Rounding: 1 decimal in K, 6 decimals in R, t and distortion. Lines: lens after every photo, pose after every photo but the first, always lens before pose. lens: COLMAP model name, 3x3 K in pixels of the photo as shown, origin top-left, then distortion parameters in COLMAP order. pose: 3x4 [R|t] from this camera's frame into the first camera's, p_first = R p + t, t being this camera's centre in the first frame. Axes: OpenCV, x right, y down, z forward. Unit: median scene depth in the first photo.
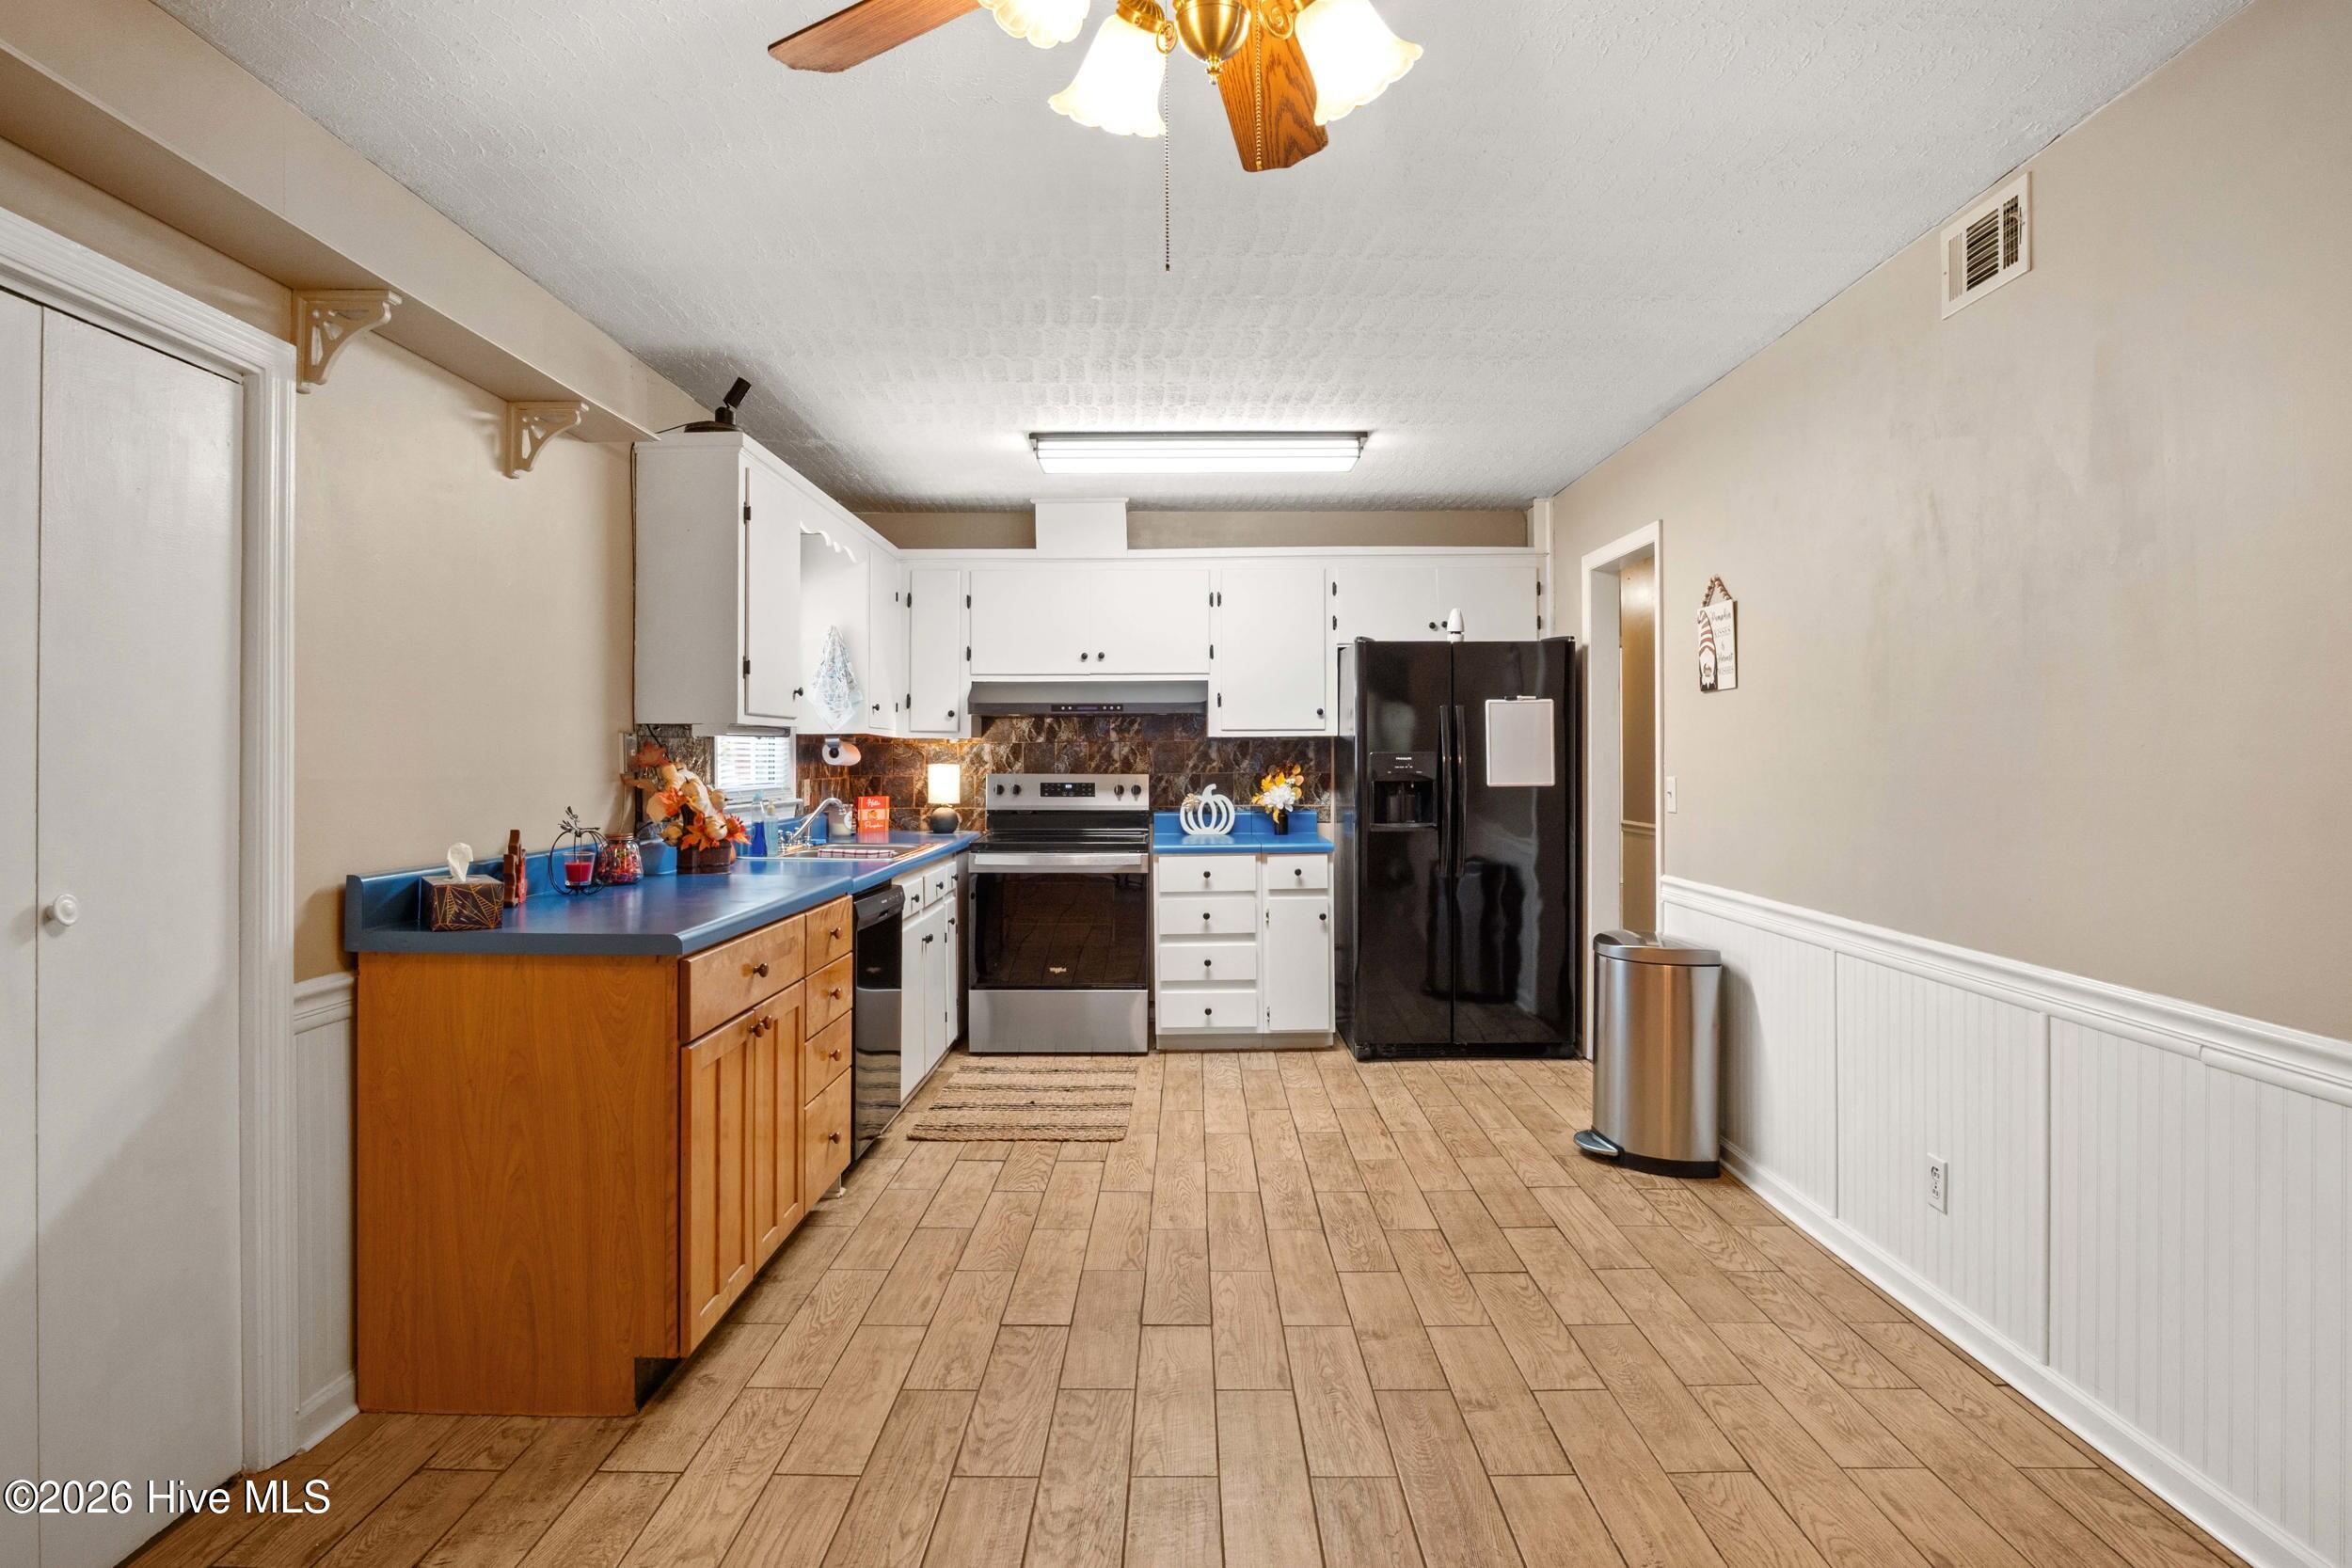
lens RADIAL K [[1283.4, 0, 1191.4], [0, 1283.4, 761.7], [0, 0, 1]] dist [-0.031936, 0.007057]
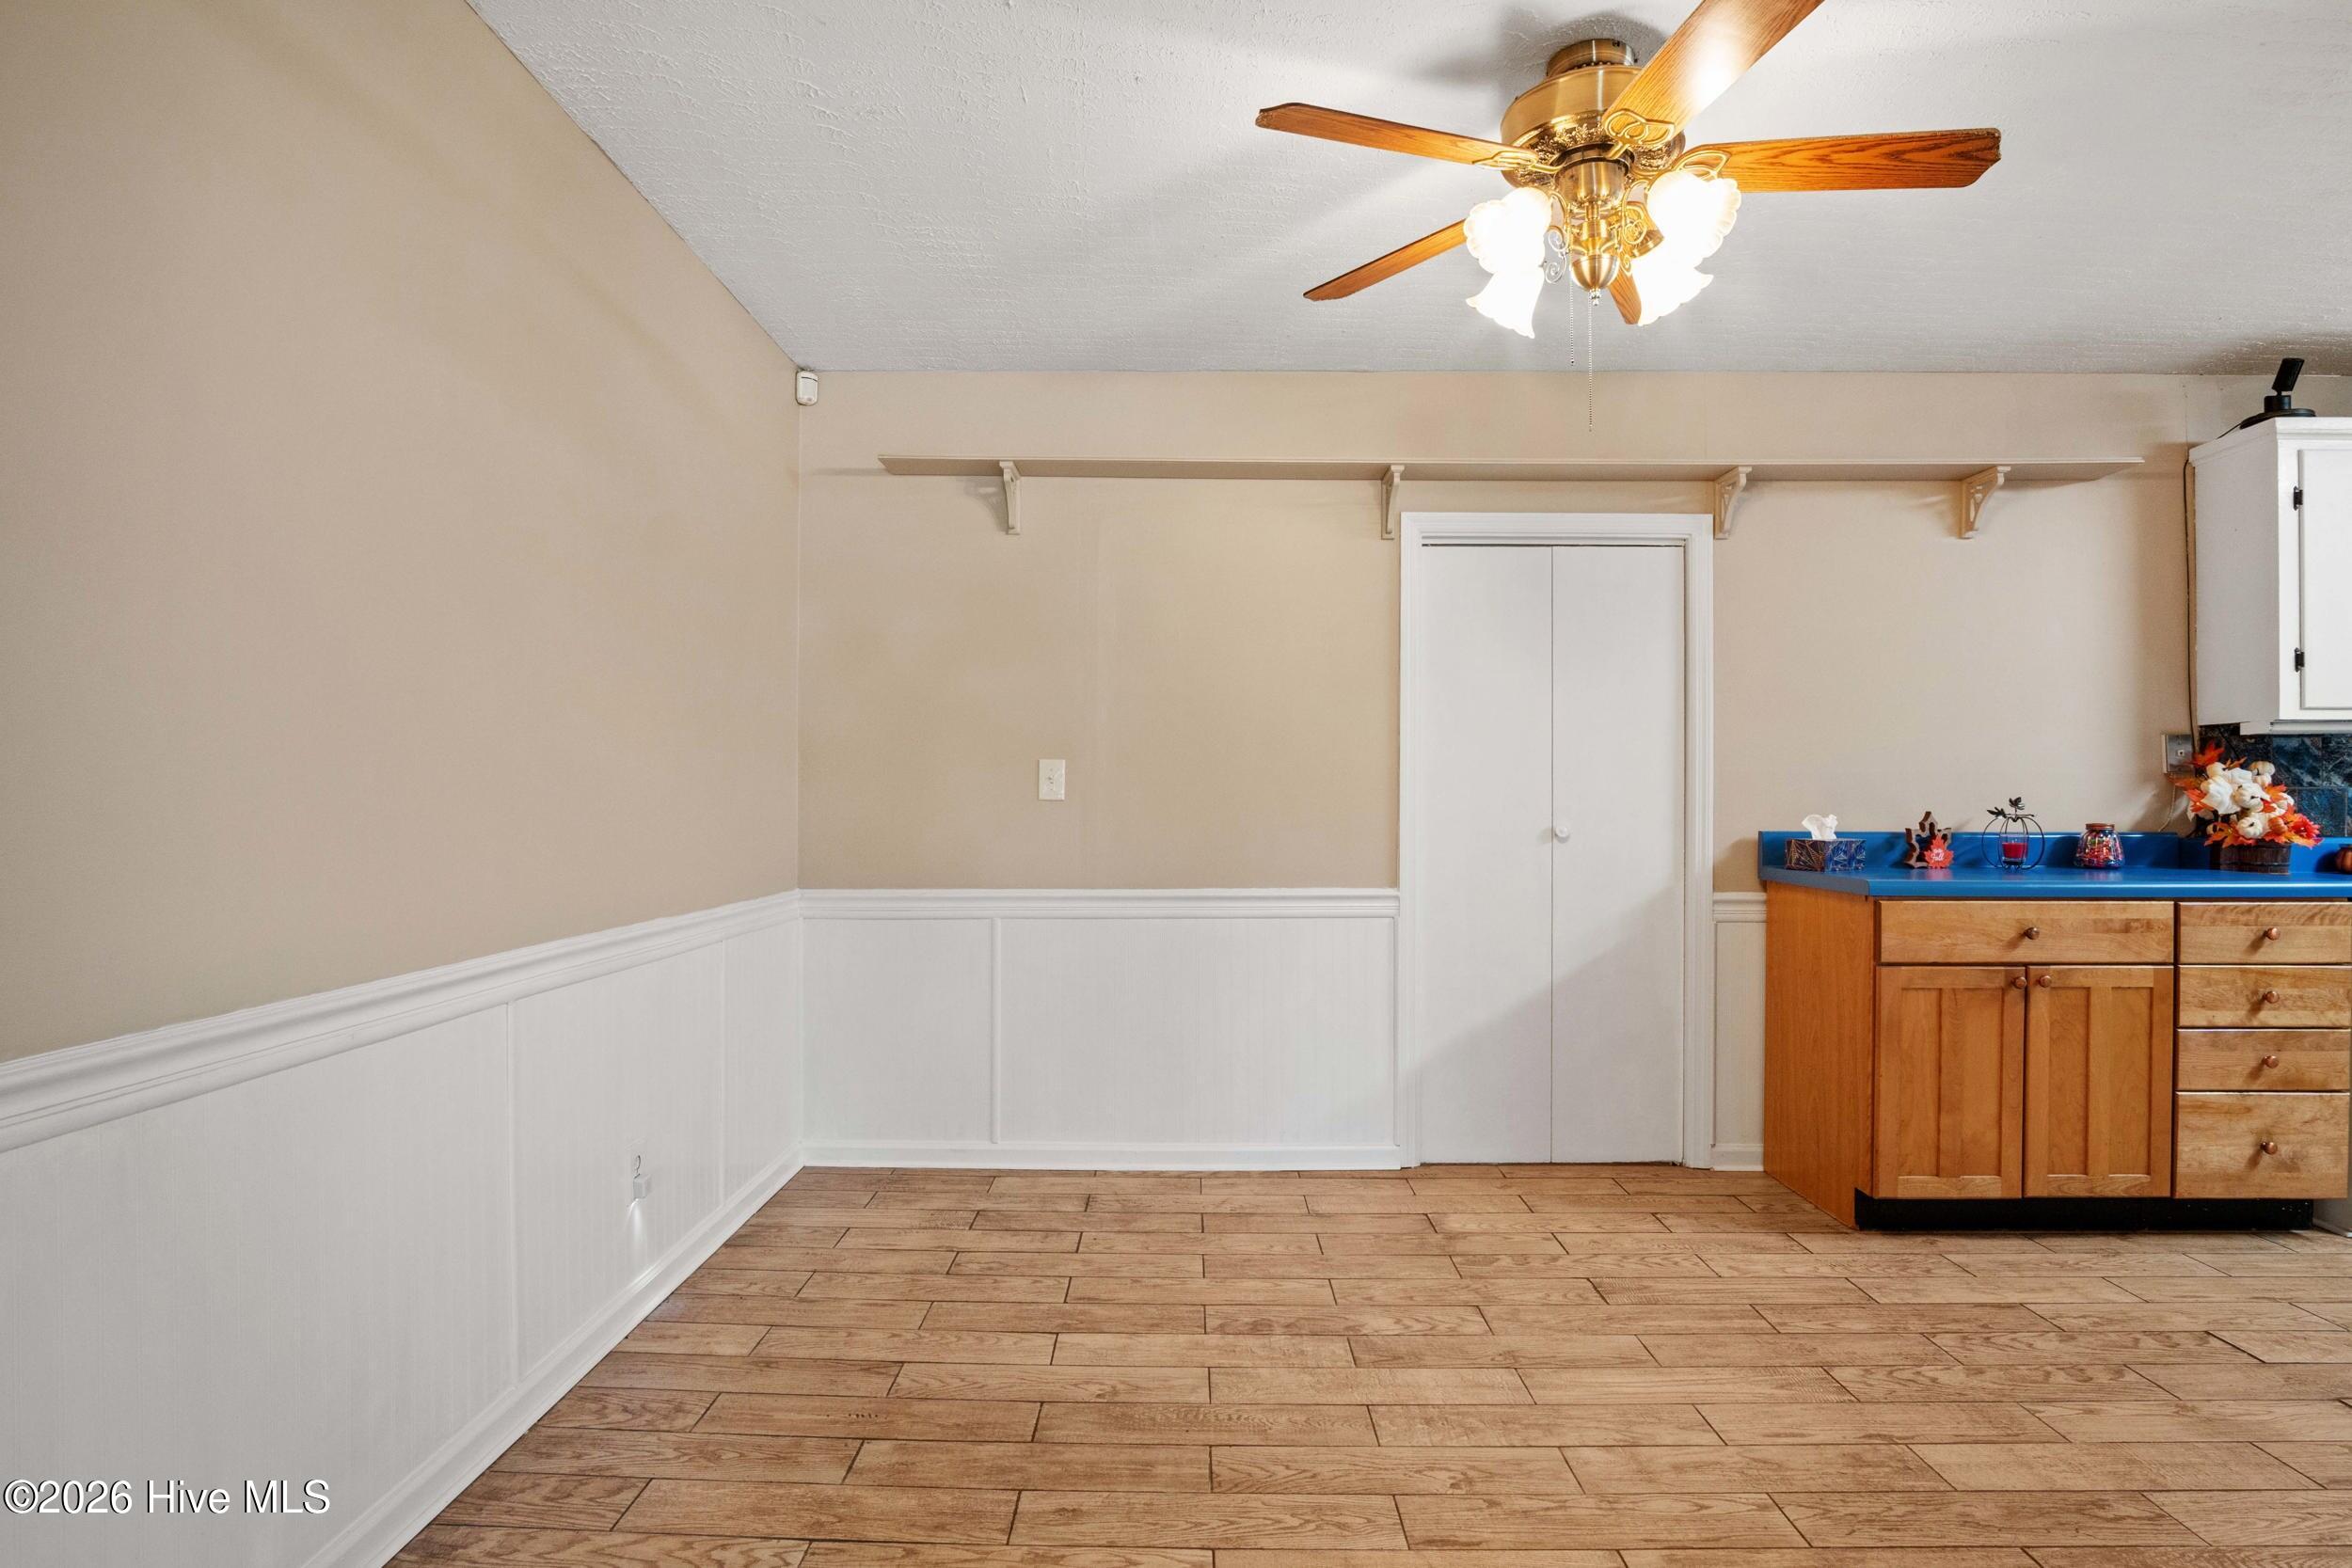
lens RADIAL K [[1283.4, 0, 1168.8], [0, 1283.4, 802.8], [0, 0, 1]] dist [-0.031936, 0.007057]
pose [[-0.019909, 0.001456, -0.999801, 0.412936], [-0.002980, 0.999994, 0.001516, 0.023393], [0.999797, 0.003009, -0.019905, 0.122885]]
